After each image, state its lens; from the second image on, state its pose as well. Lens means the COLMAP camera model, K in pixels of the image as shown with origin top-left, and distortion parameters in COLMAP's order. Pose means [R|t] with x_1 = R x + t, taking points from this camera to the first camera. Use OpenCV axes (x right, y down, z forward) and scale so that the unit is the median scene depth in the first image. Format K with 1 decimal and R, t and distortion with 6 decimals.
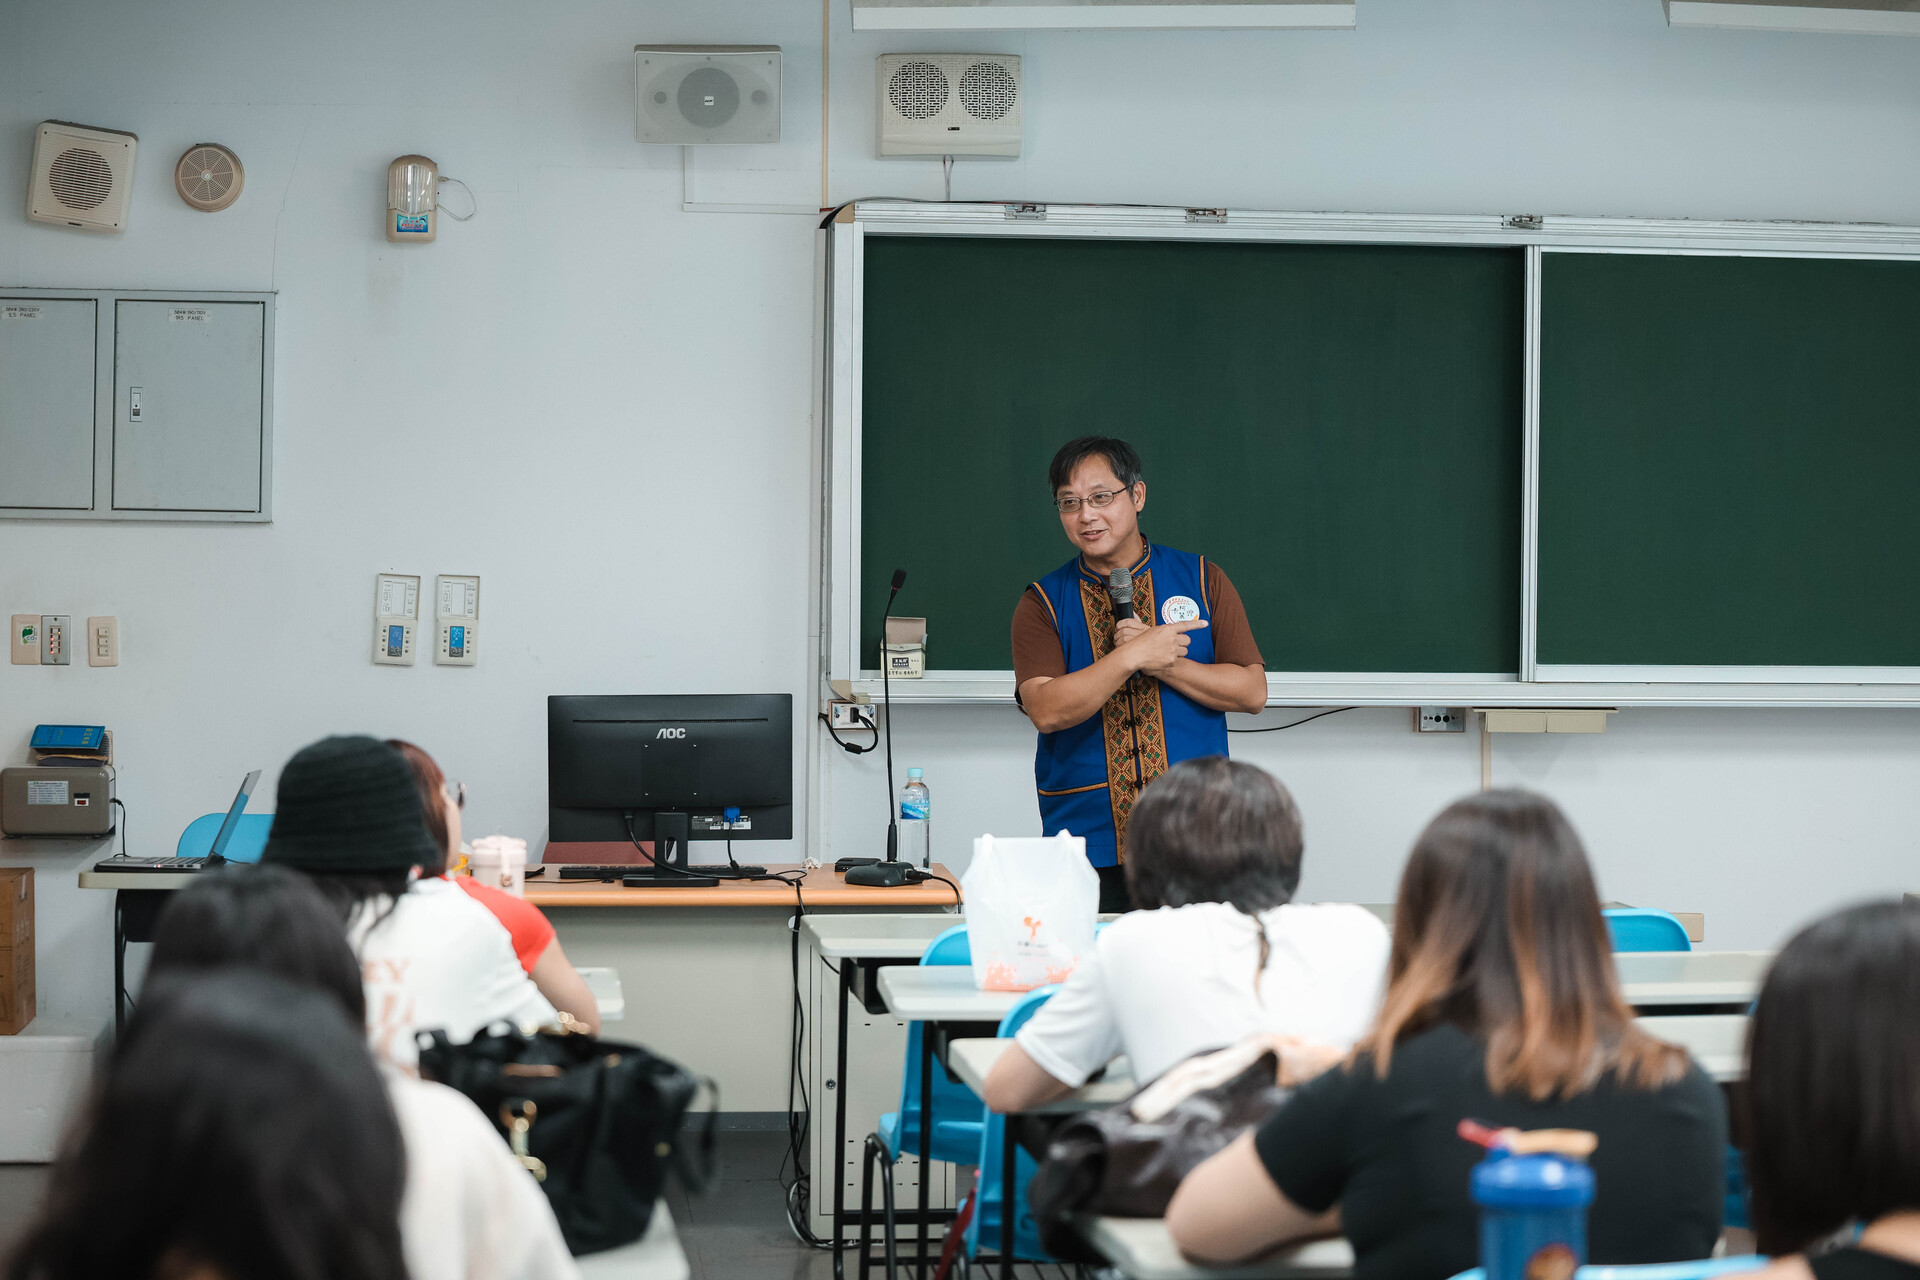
lens RADIAL K [[3843.9, 0, 960.0], [0, 3843.9, 640.0], [0, 0, 1]] dist [-0.007571, -0.022883]
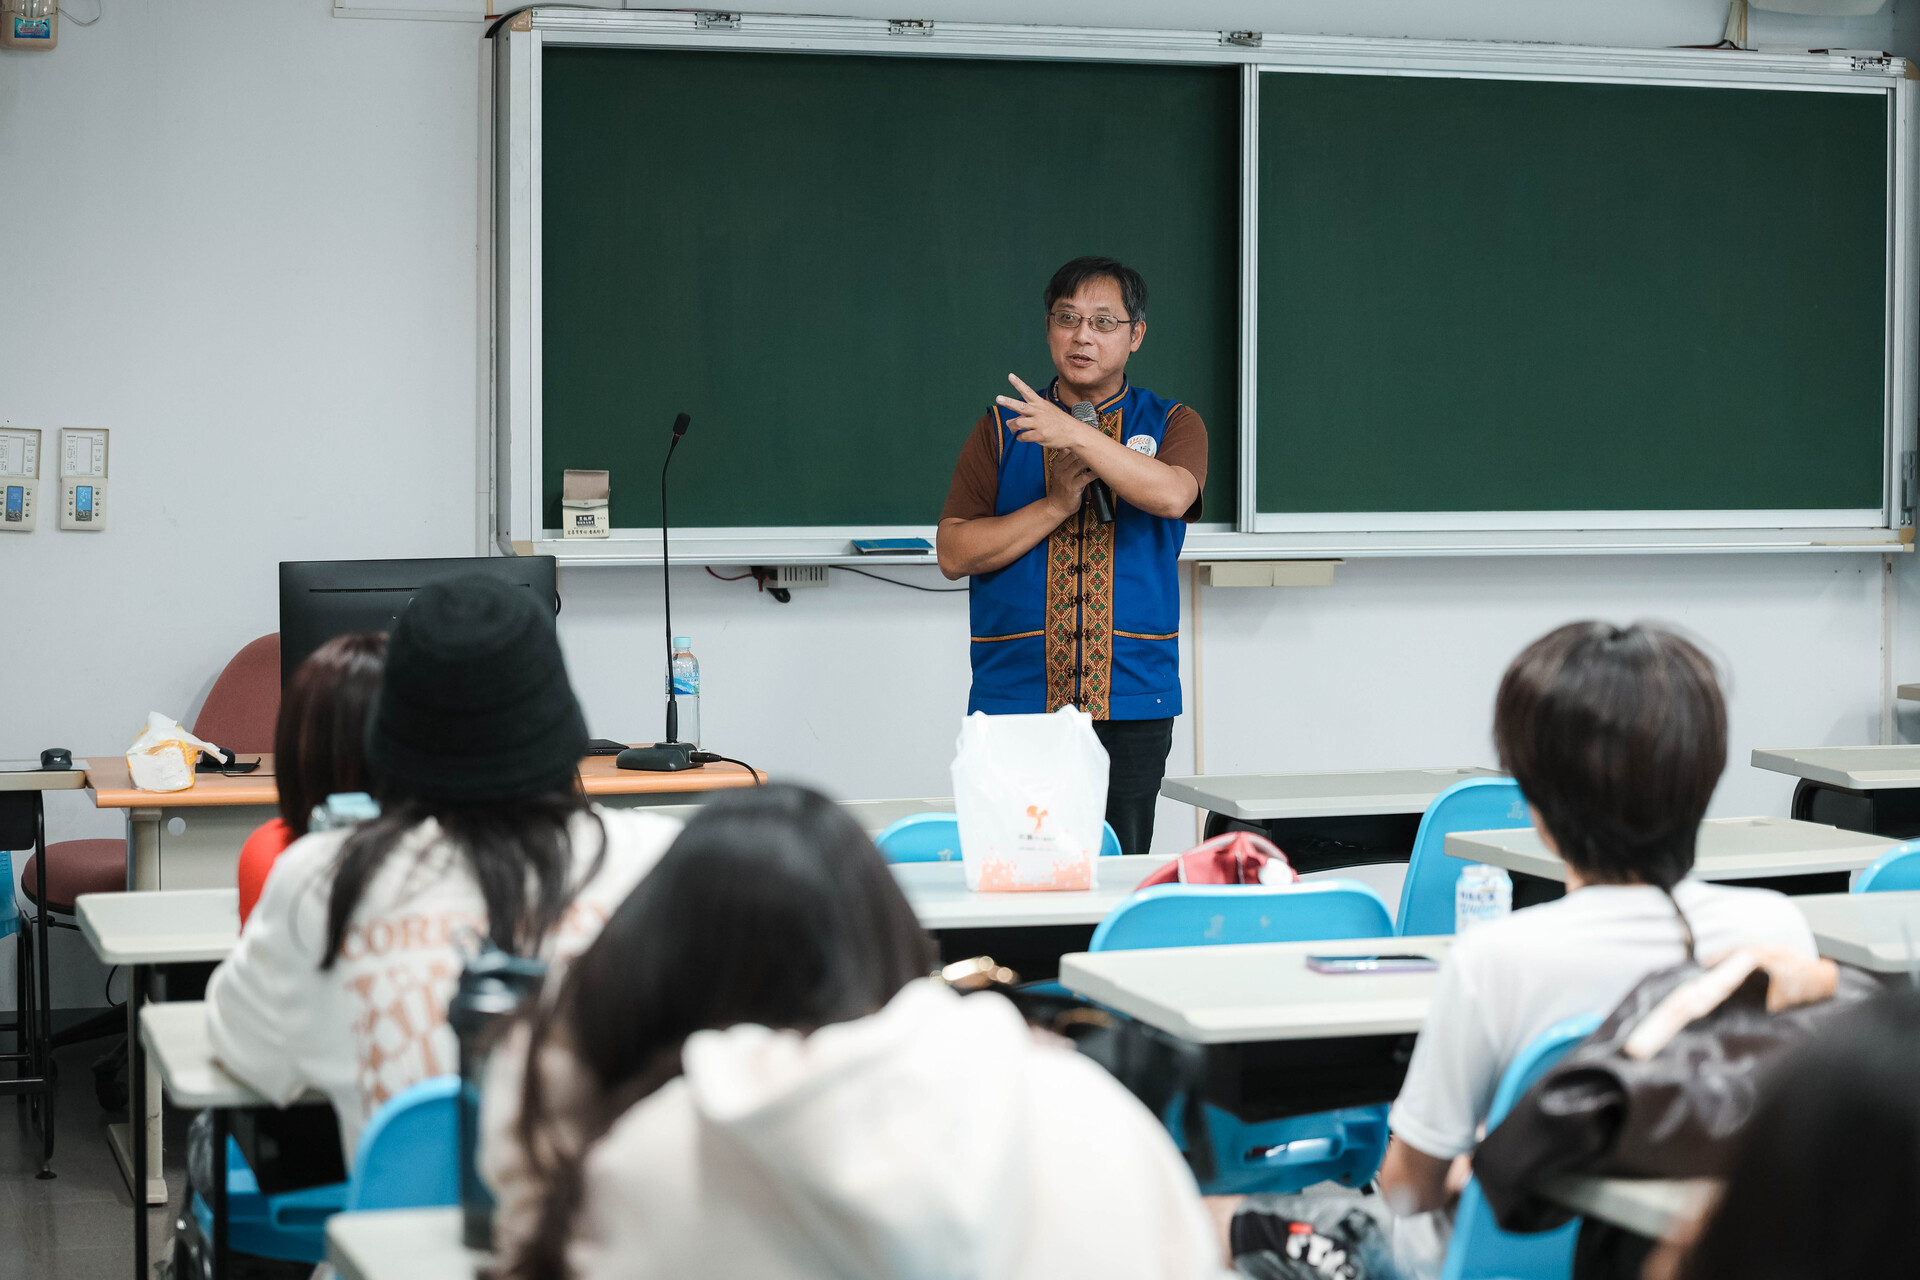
lens RADIAL K [[3877.8, 0, 959.9], [0, 3877.8, 579.3], [0, 0, 1]] dist [-0.057596, -0.088165]
pose [[0.981324, -0.016379, 0.191665, -0.103876], [0.012441, 0.999686, 0.021731, 0.001013], [-0.191961, -0.018941, 0.981220, 0.090683]]
